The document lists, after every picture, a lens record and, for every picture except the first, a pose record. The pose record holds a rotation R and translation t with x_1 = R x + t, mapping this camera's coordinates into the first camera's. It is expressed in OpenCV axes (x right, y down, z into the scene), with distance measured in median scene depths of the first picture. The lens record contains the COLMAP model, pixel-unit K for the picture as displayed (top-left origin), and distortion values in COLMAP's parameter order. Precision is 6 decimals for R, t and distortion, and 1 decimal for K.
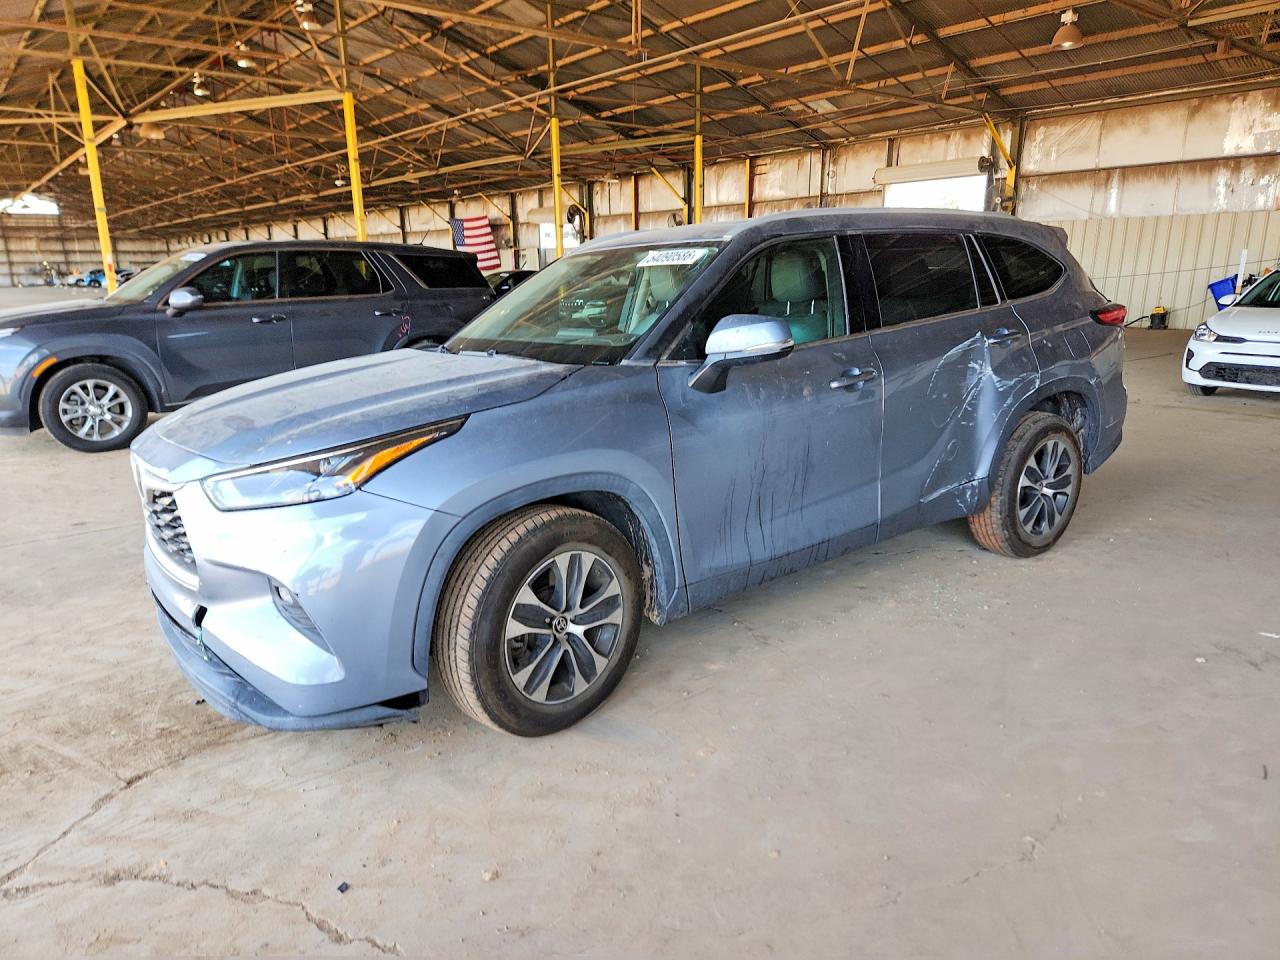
lens RADIAL K [[844.6, 0, 655.3], [0, 844.6, 499.0], [0, 0, 1]] dist [0.052768, -0.046889]
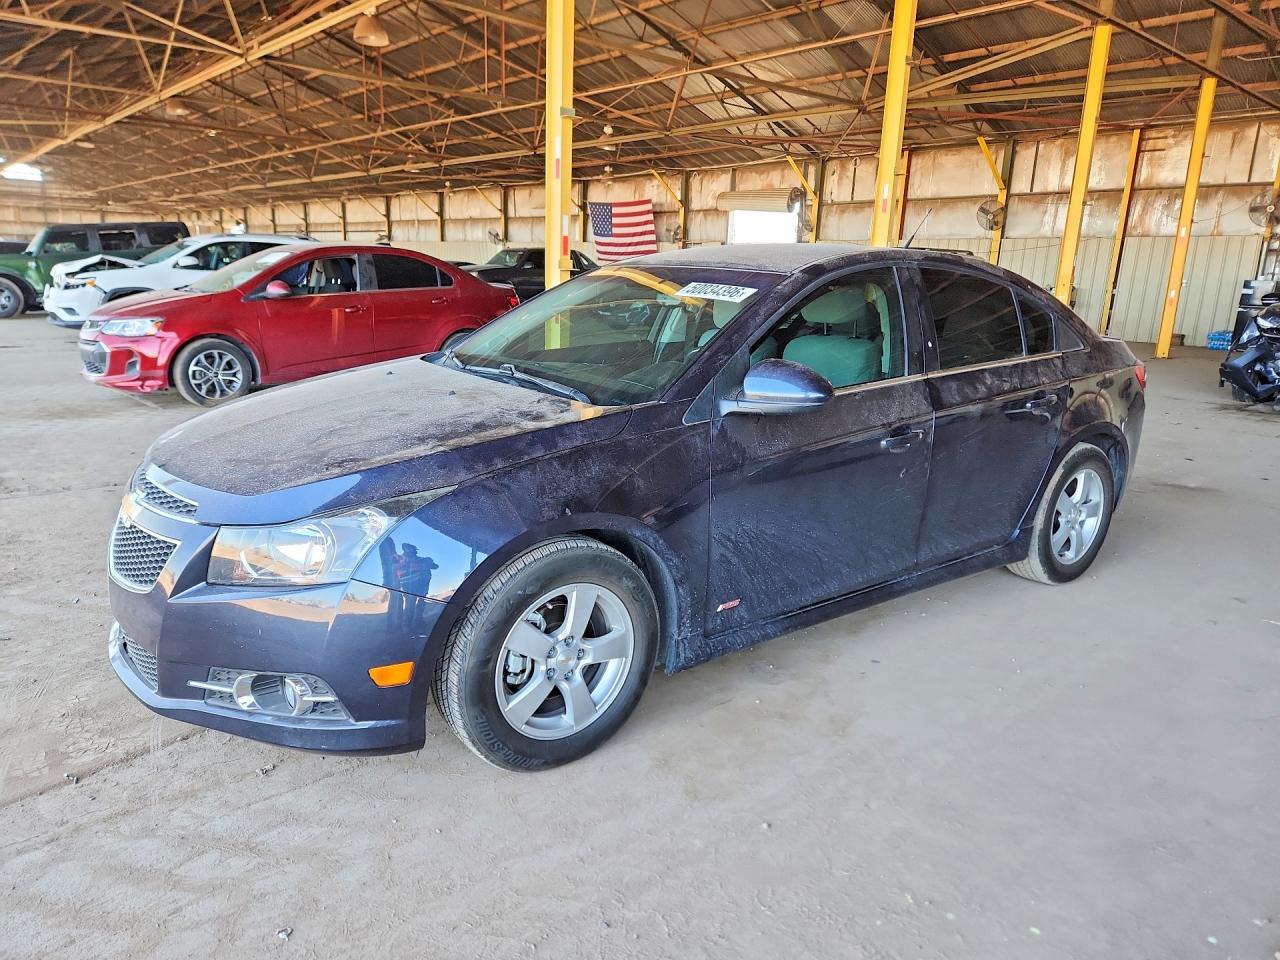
lens RADIAL K [[844.6, 0, 647.6], [0, 844.6, 479.0], [0, 0, 1]] dist [0.052768, -0.046889]
pose [[0.998462, 0.029864, 0.046704, -0.230868], [-0.028796, 0.999312, -0.023377, -0.055342], [-0.047370, 0.021996, 0.998635, 0.219944]]
